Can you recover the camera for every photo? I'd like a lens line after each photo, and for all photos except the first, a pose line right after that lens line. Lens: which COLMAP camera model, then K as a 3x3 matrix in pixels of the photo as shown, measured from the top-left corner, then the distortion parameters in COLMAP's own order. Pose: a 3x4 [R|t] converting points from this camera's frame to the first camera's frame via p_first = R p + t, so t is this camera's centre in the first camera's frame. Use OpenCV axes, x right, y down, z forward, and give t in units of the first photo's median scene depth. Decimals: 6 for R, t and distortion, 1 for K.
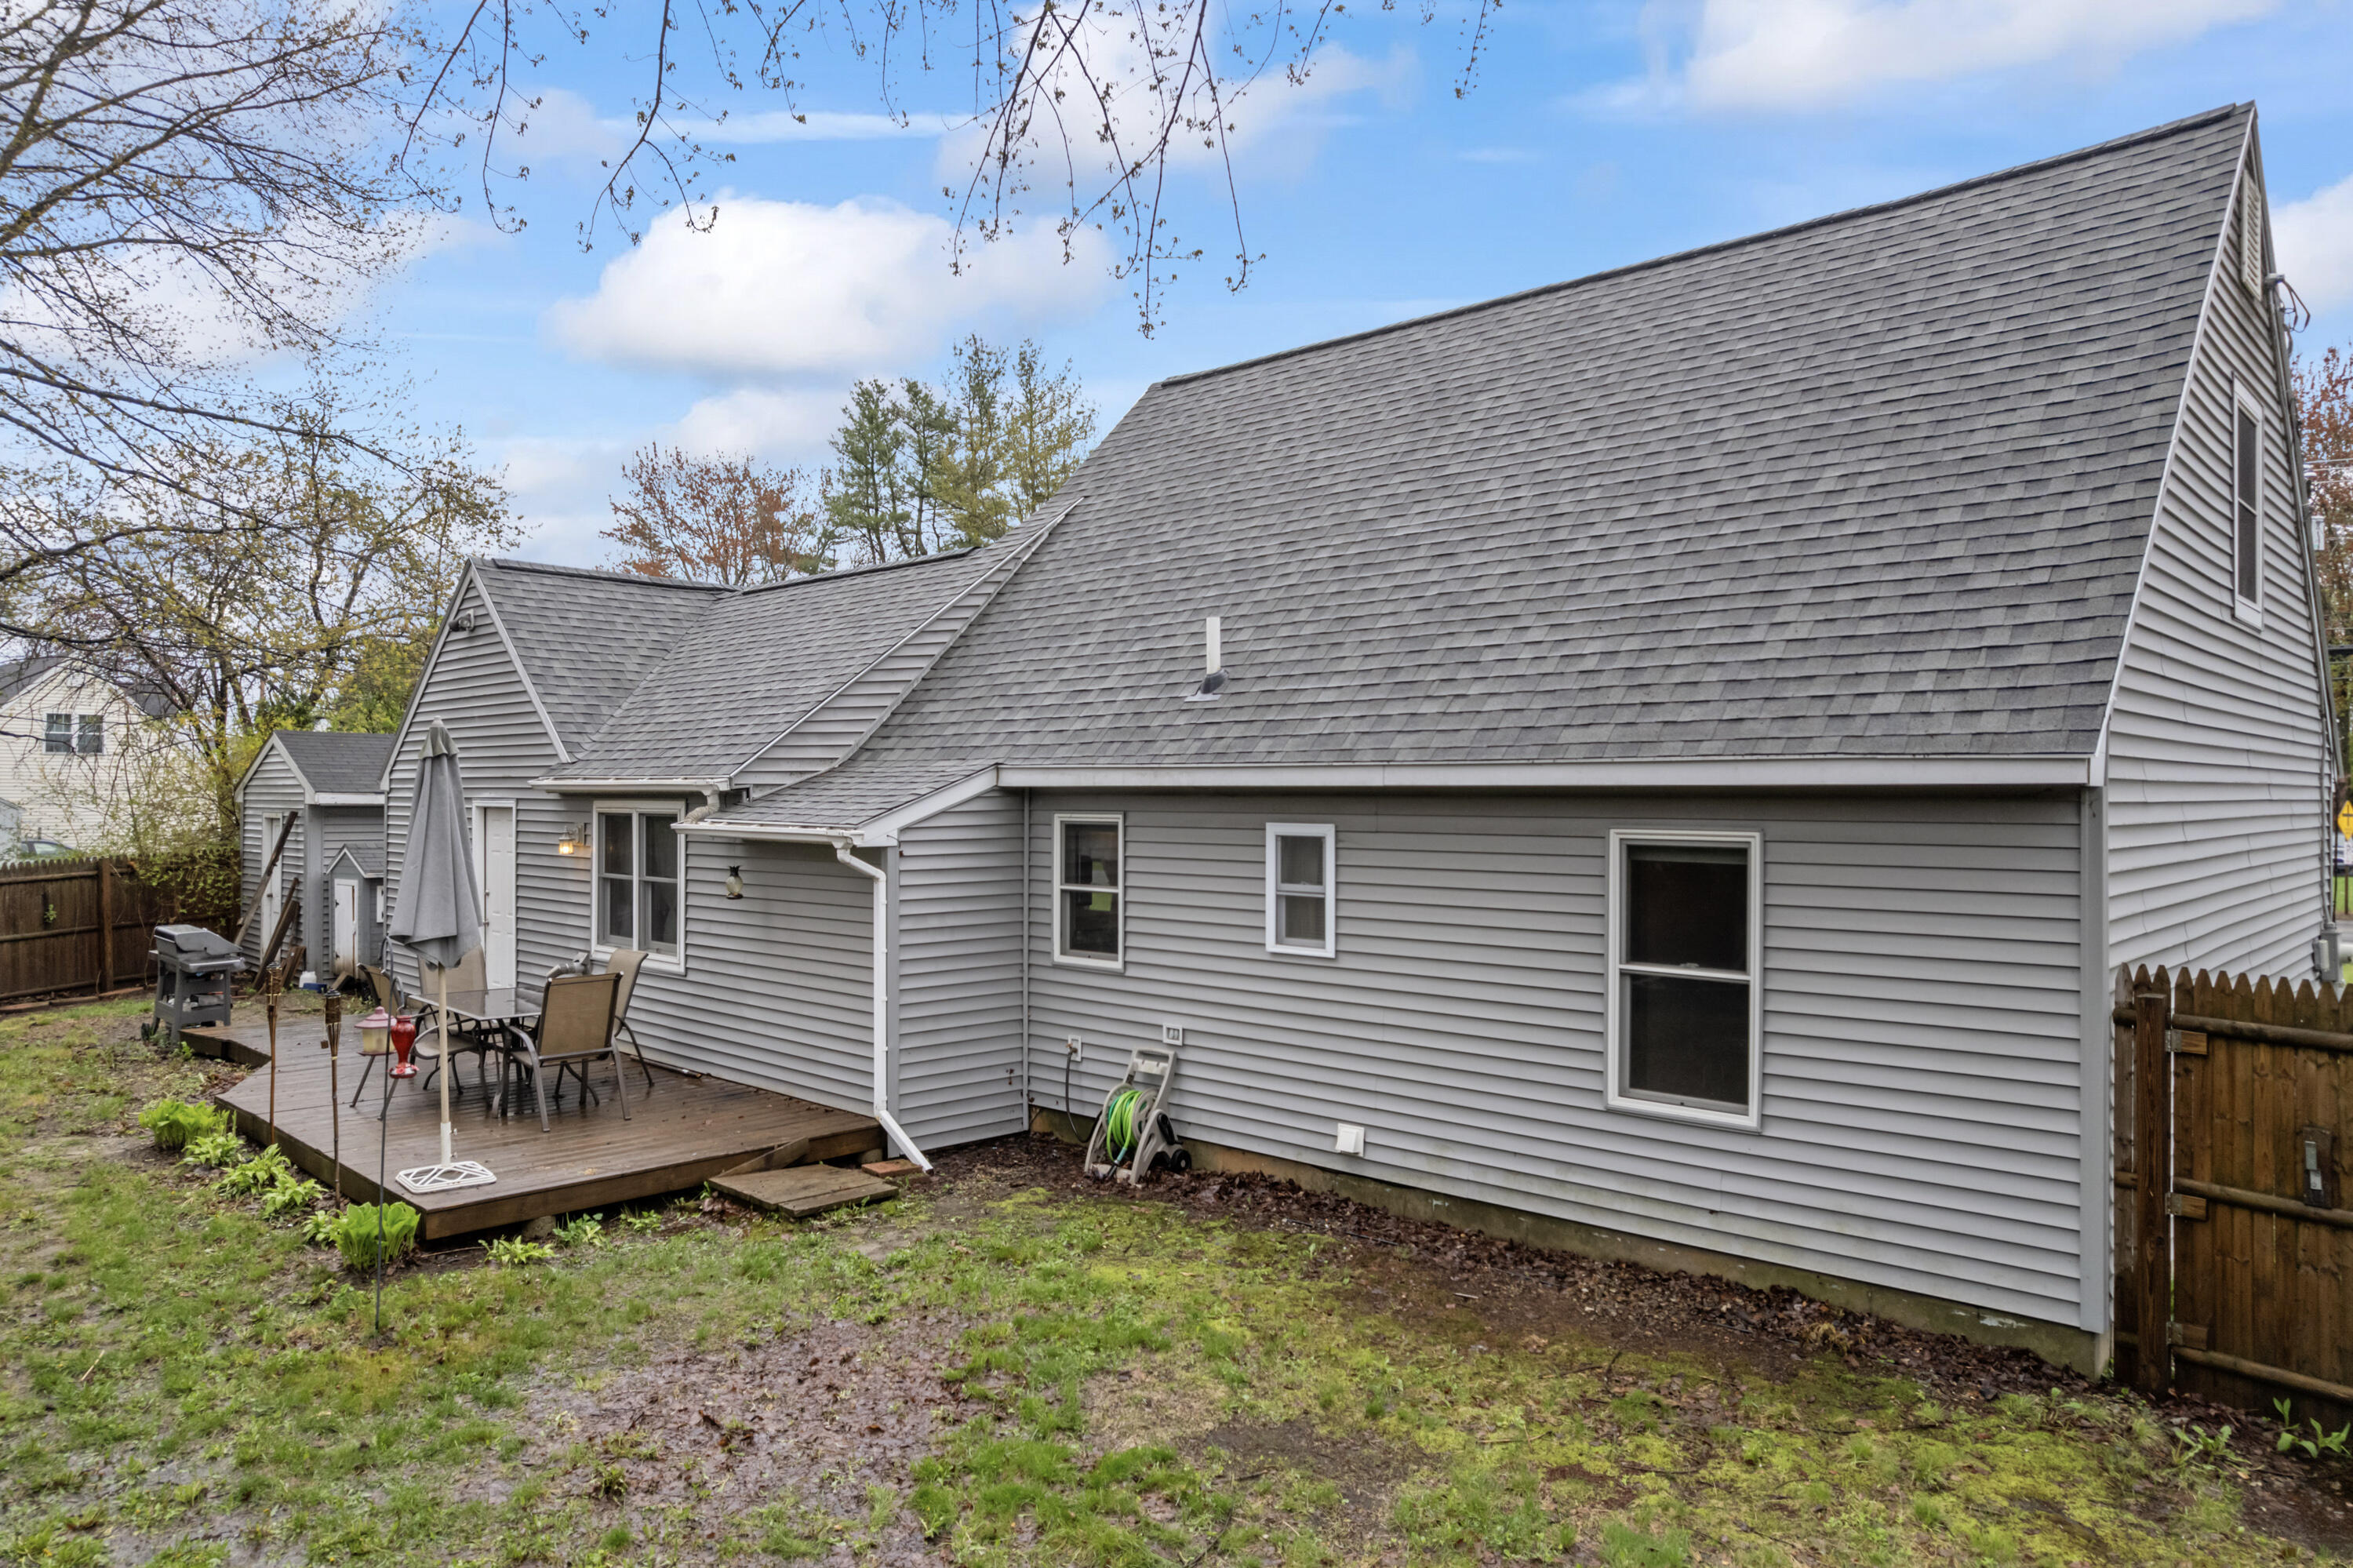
lens RADIAL K [[1521.7, 0, 1155.6], [0, 1521.7, 799.6], [0, 0, 1]] dist [-0.052033, 0.030545]
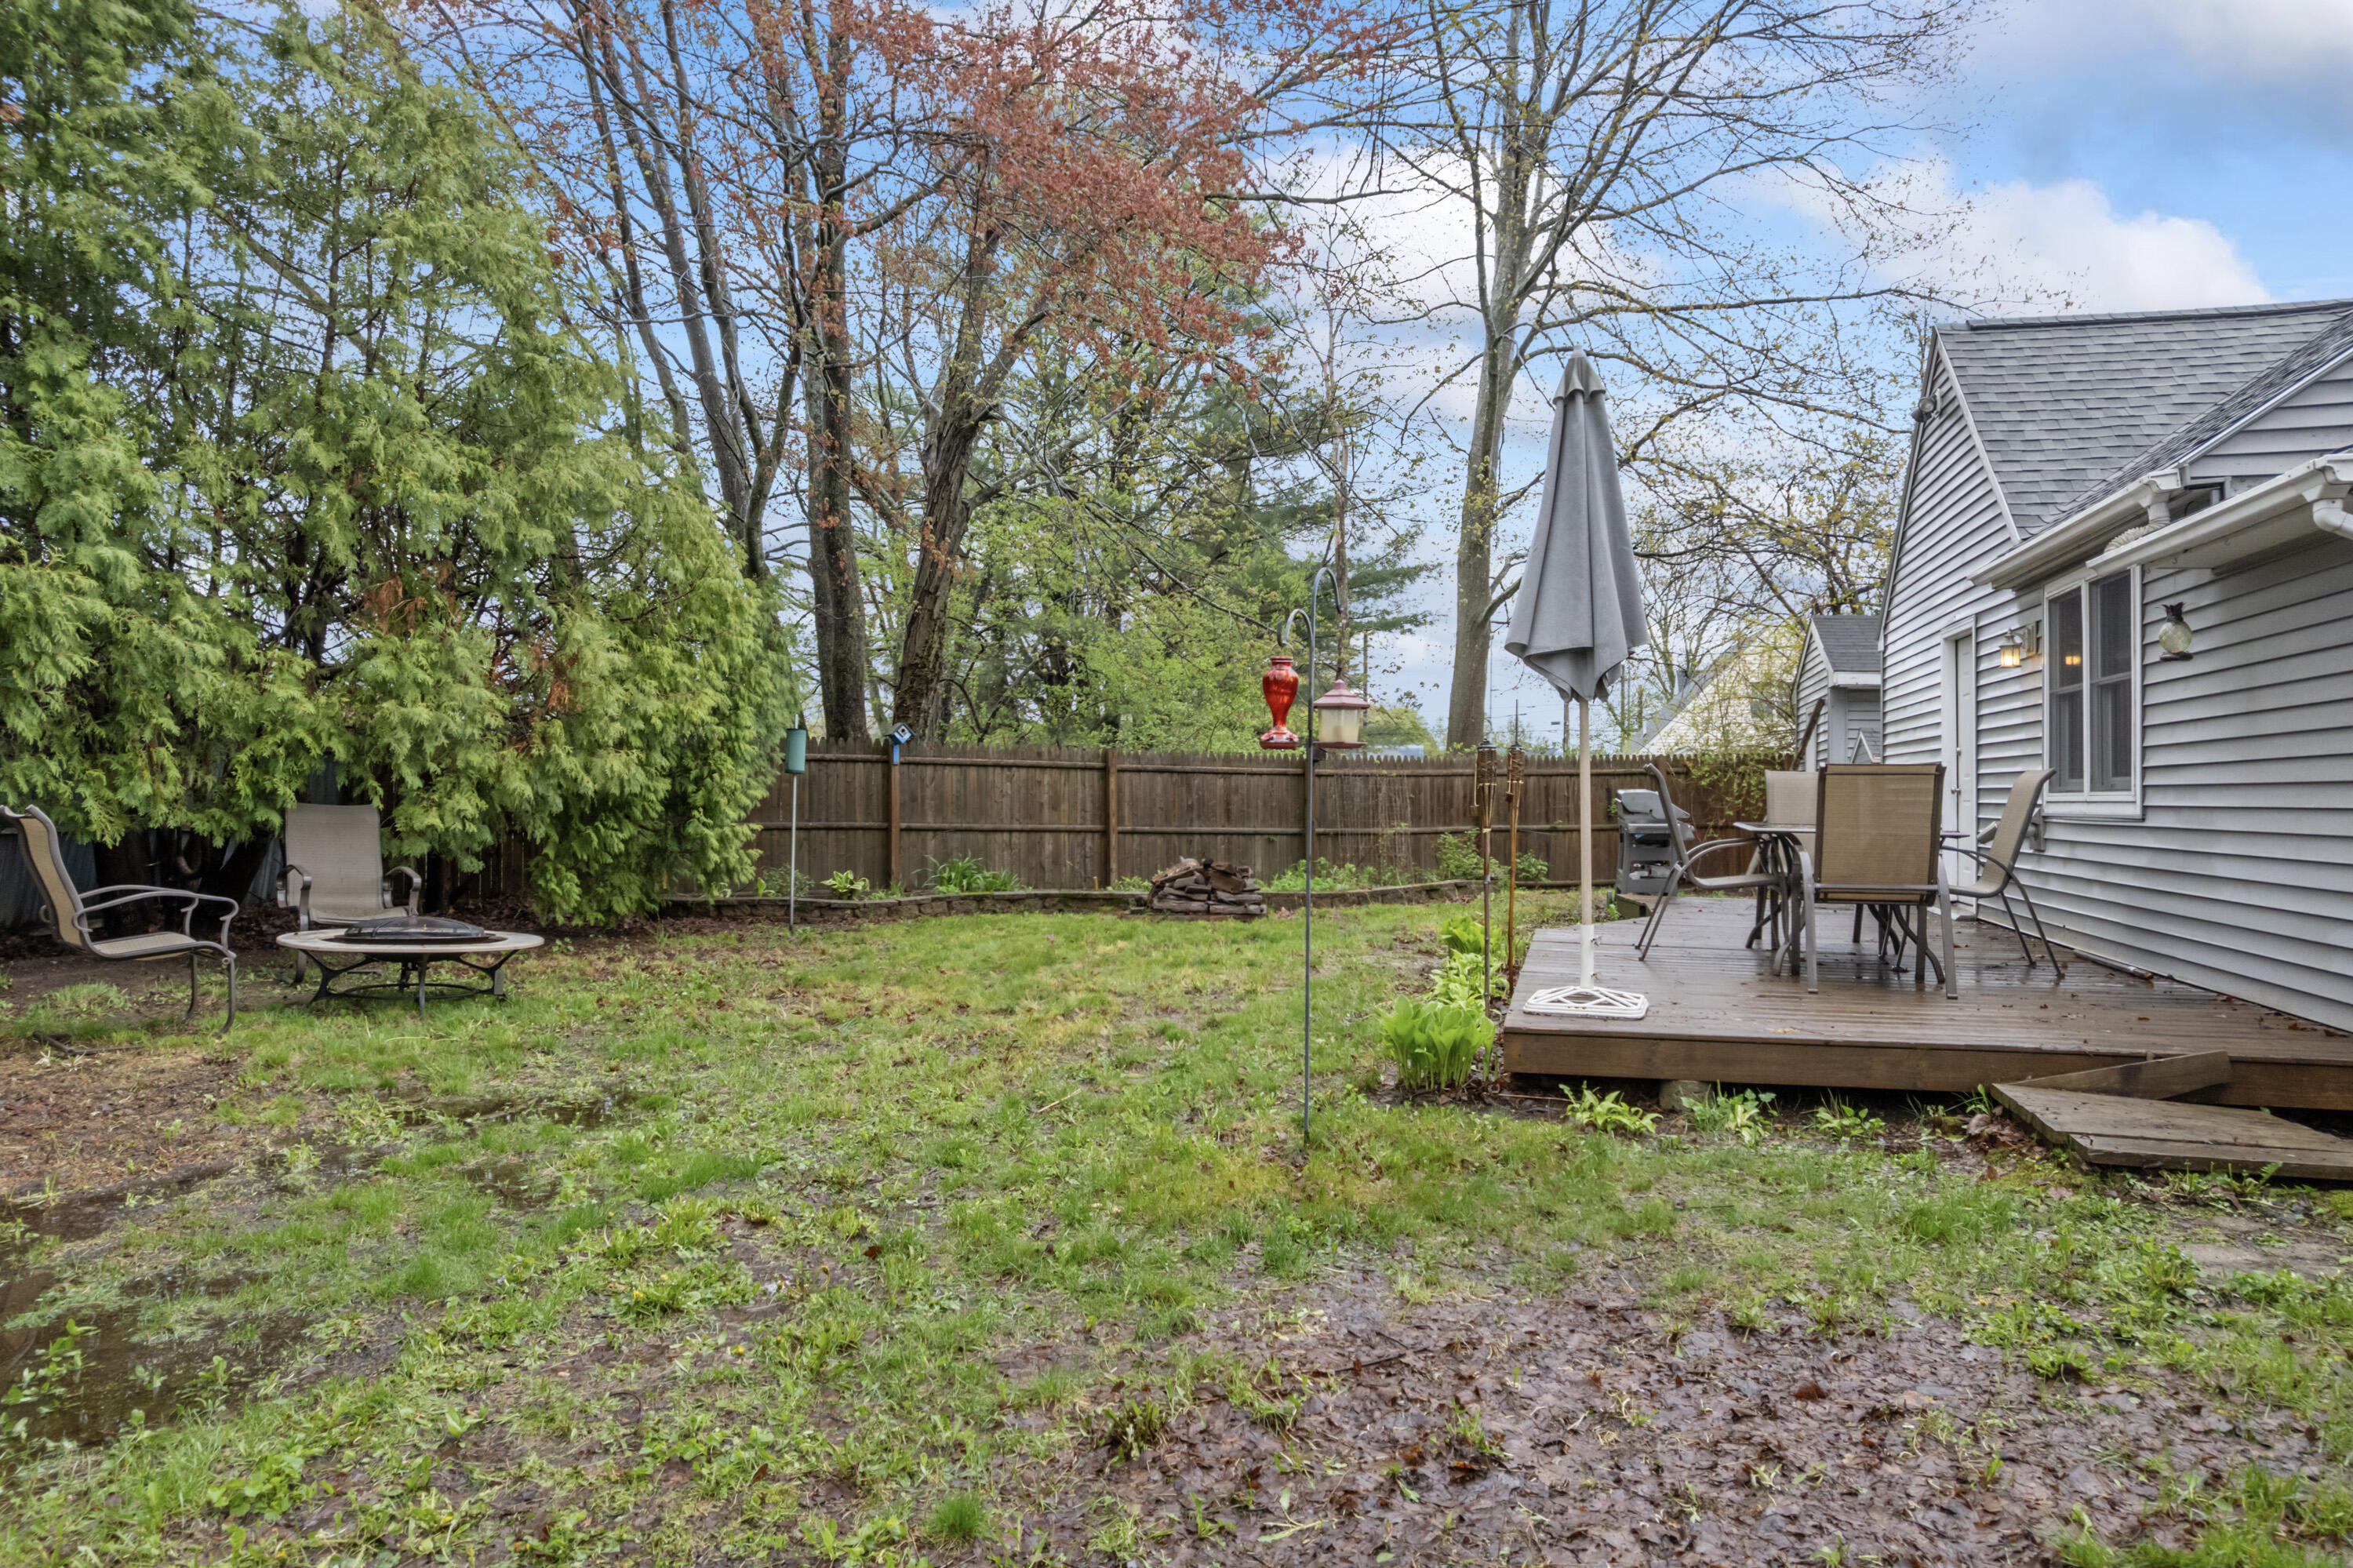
lens RADIAL K [[1521.7, 0, 1187.6], [0, 1521.7, 765.4], [0, 0, 1]] dist [-0.052033, 0.030545]
pose [[0.488221, -0.018702, -0.872520, 0.045830], [-0.014823, 0.999448, -0.029717, 0.156129], [0.872594, 0.027441, 0.487674, 0.471744]]
